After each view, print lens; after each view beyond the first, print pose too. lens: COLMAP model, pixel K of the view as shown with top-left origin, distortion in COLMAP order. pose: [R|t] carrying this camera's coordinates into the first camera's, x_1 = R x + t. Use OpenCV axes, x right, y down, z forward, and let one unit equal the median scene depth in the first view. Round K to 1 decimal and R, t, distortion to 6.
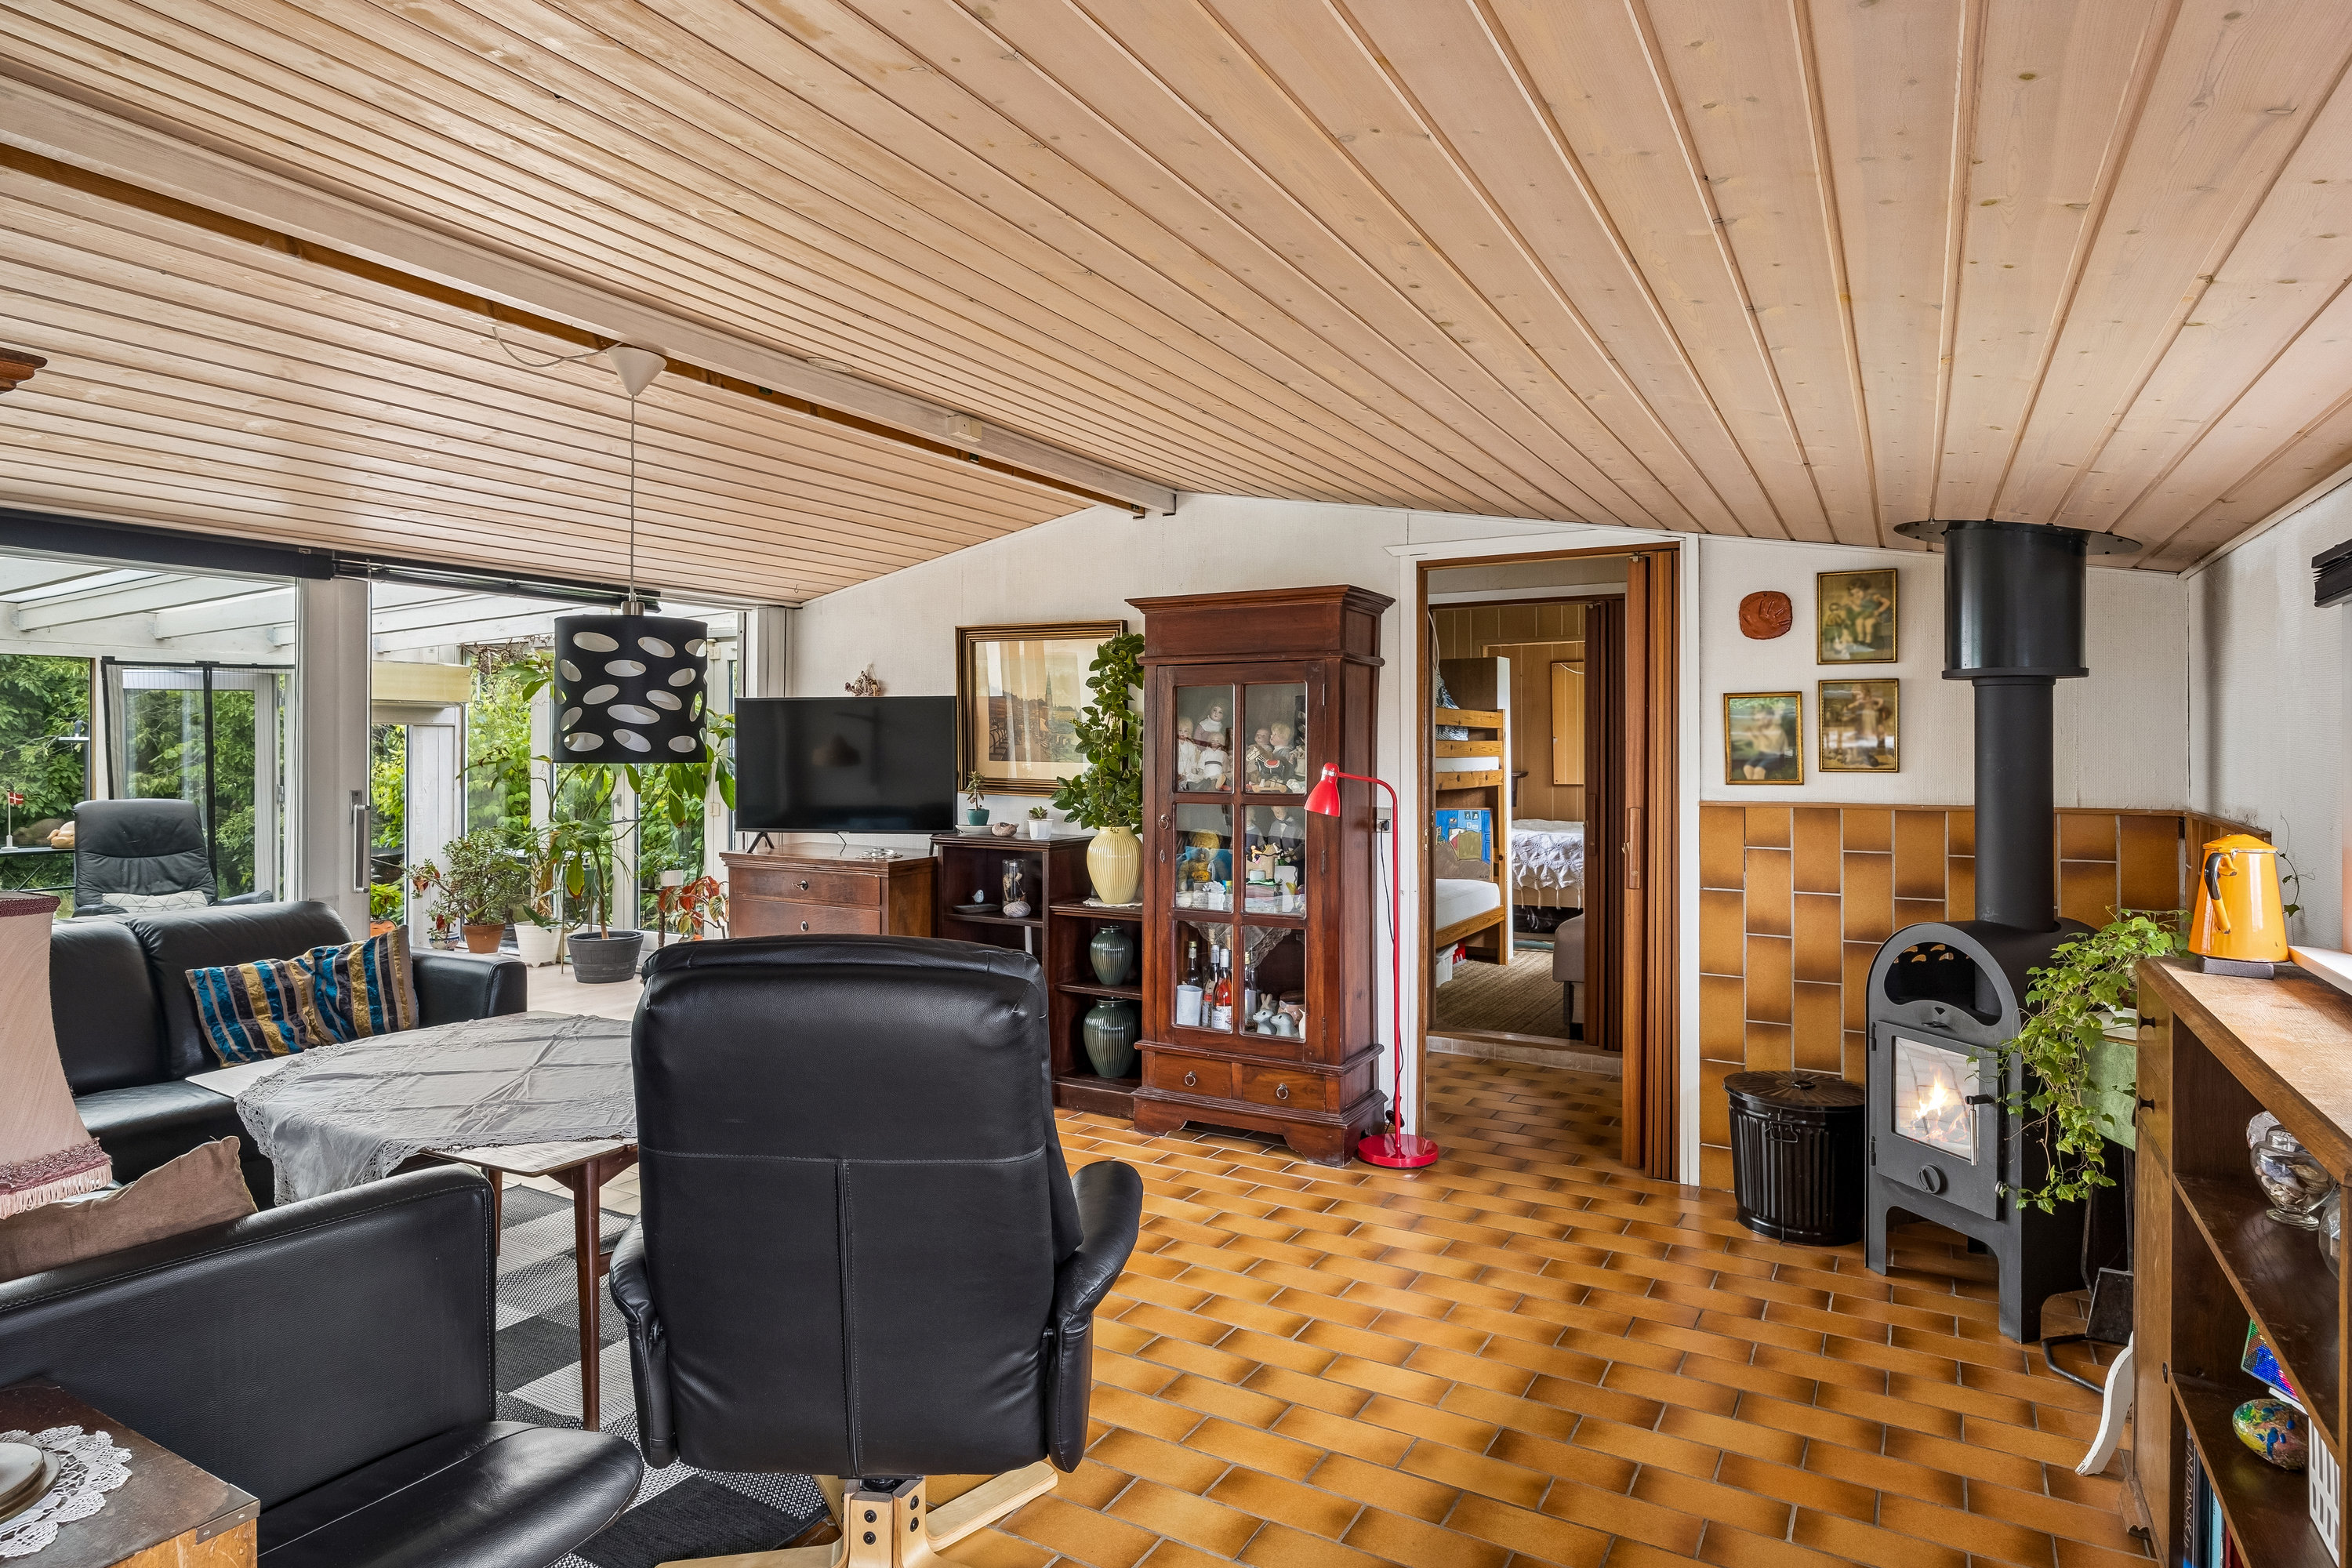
lens RADIAL K [[1272.7, 0, 1170.2], [0, 1272.7, 775.6], [0, 0, 1]] dist [0.001246, 0.000062]
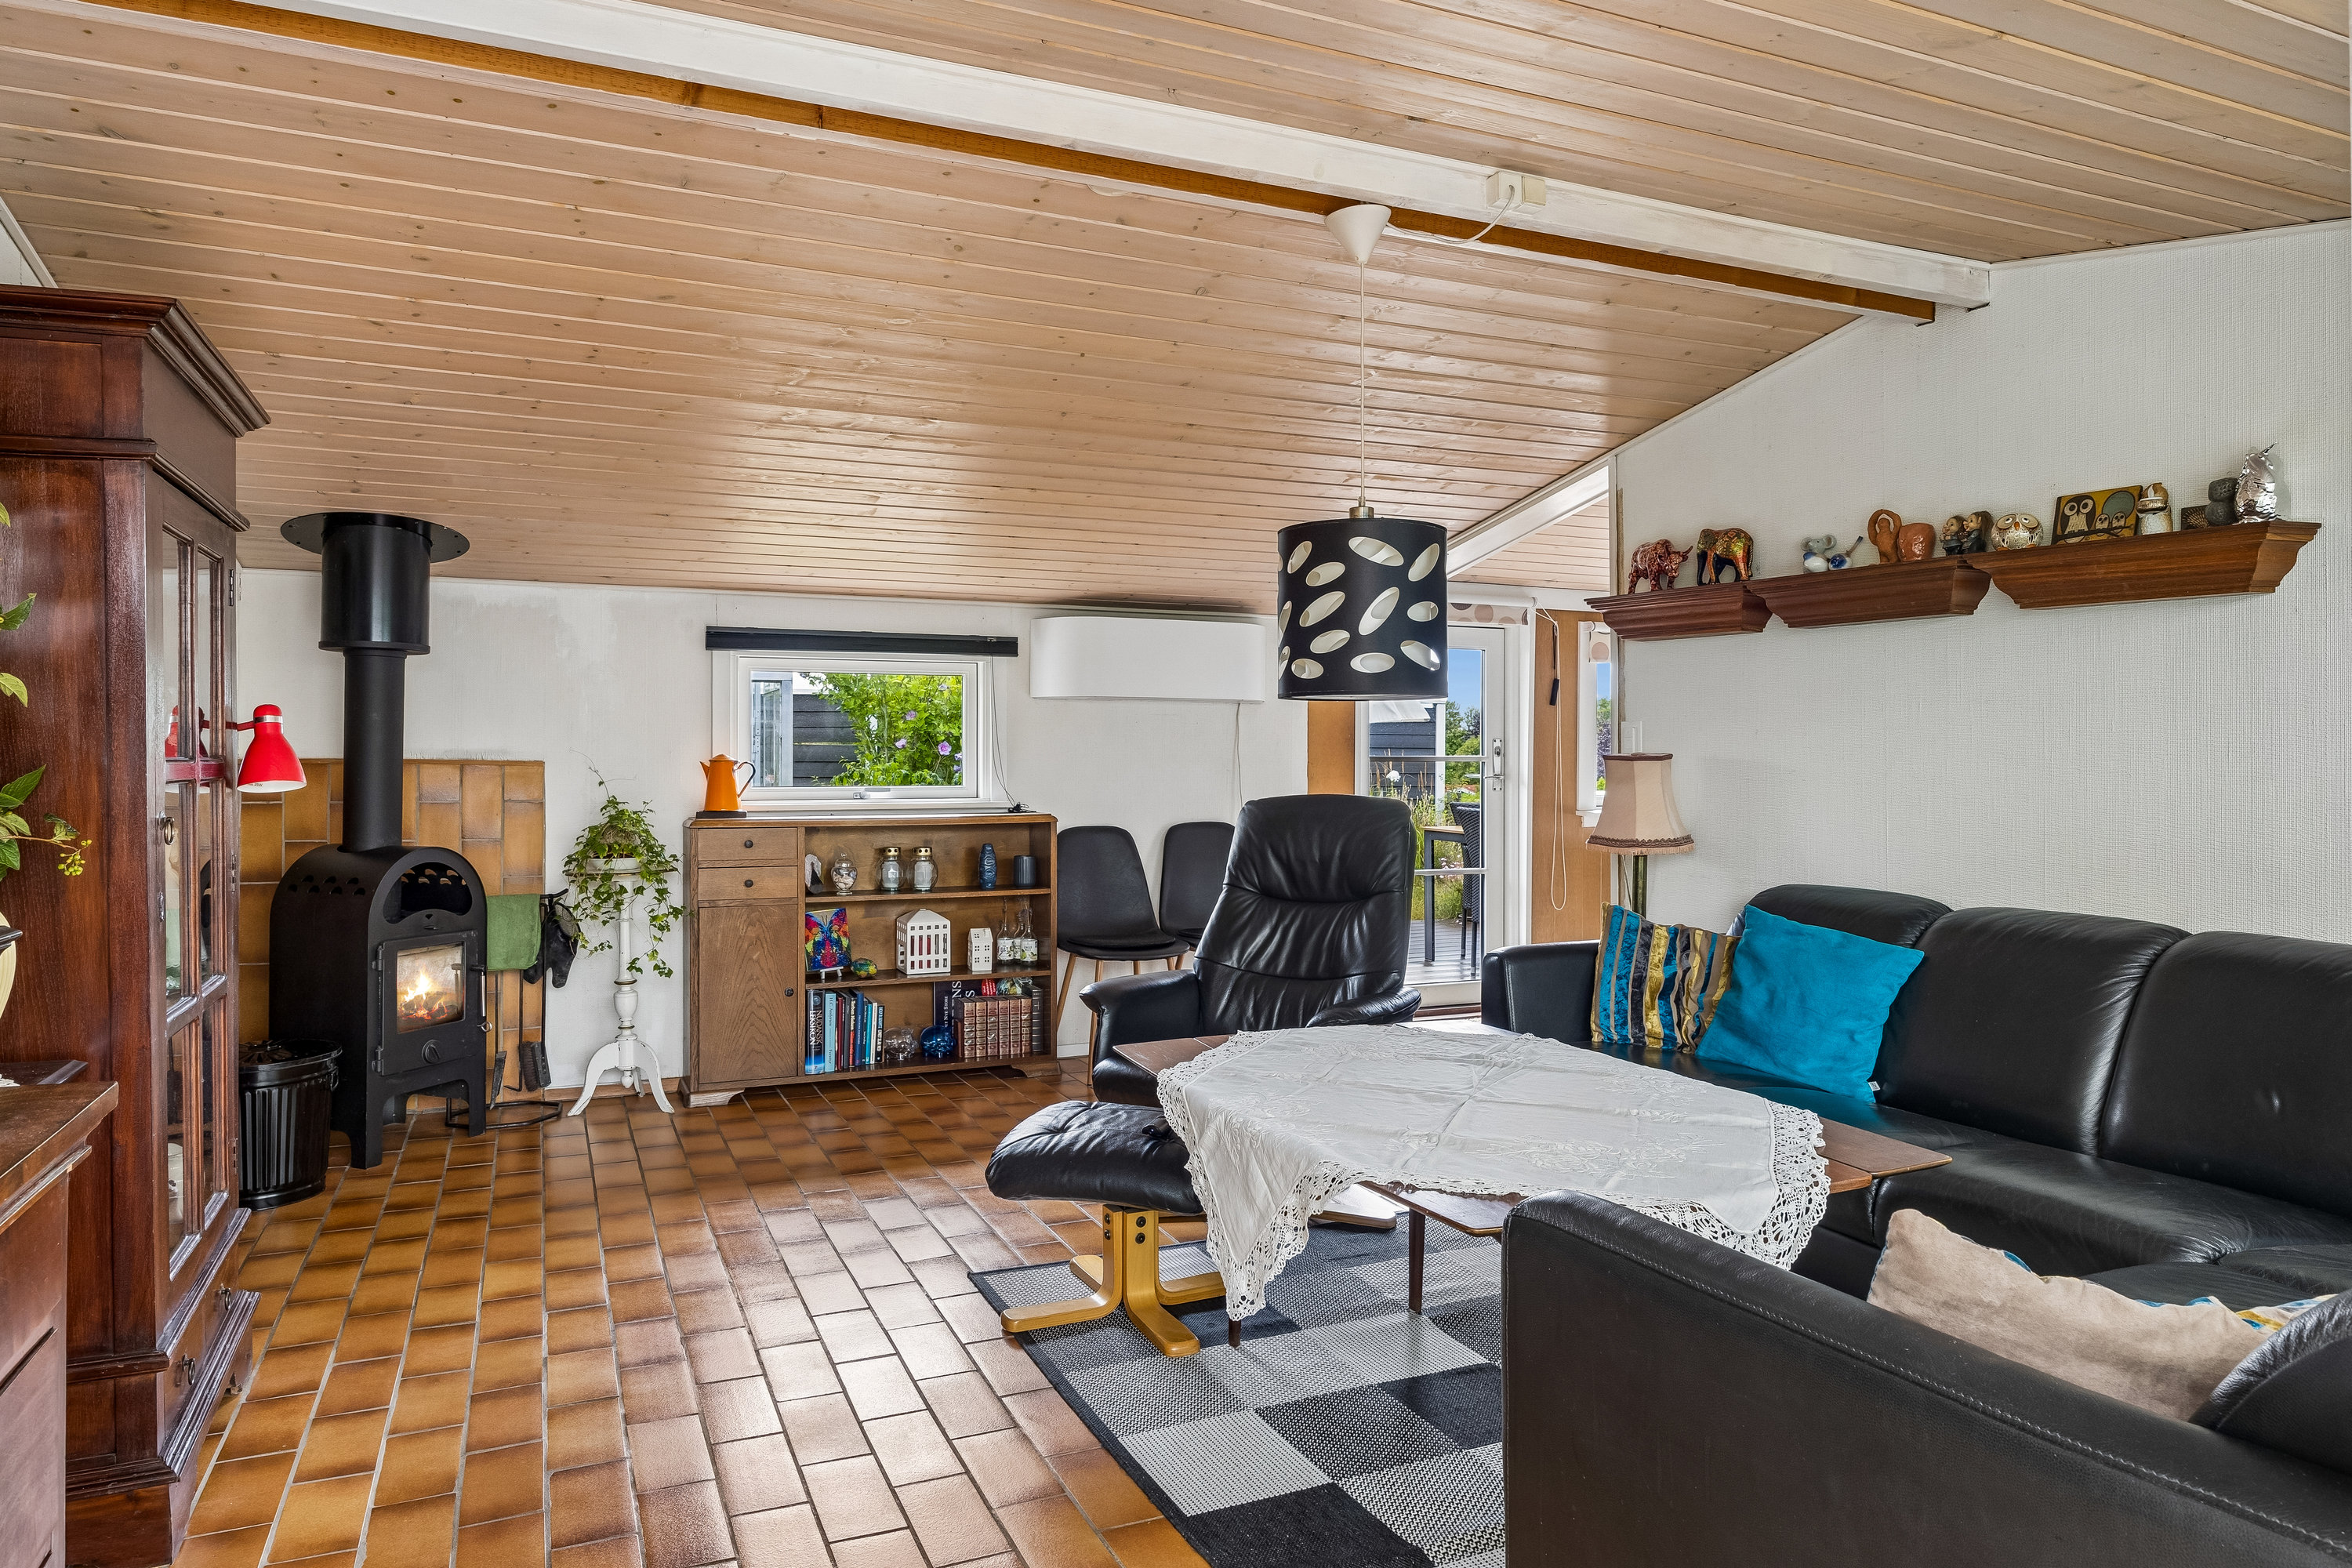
lens RADIAL K [[1483.4, 0, 1177.2], [0, 1483.4, 775.0], [0, 0, 1]] dist [-0.000331, -0.000024]
pose [[-0.812074, -0.008315, 0.583495, -0.769992], [0.002940, 0.999827, 0.018340, 0.015512], [-0.583546, 0.016608, -0.811910, 1.587726]]
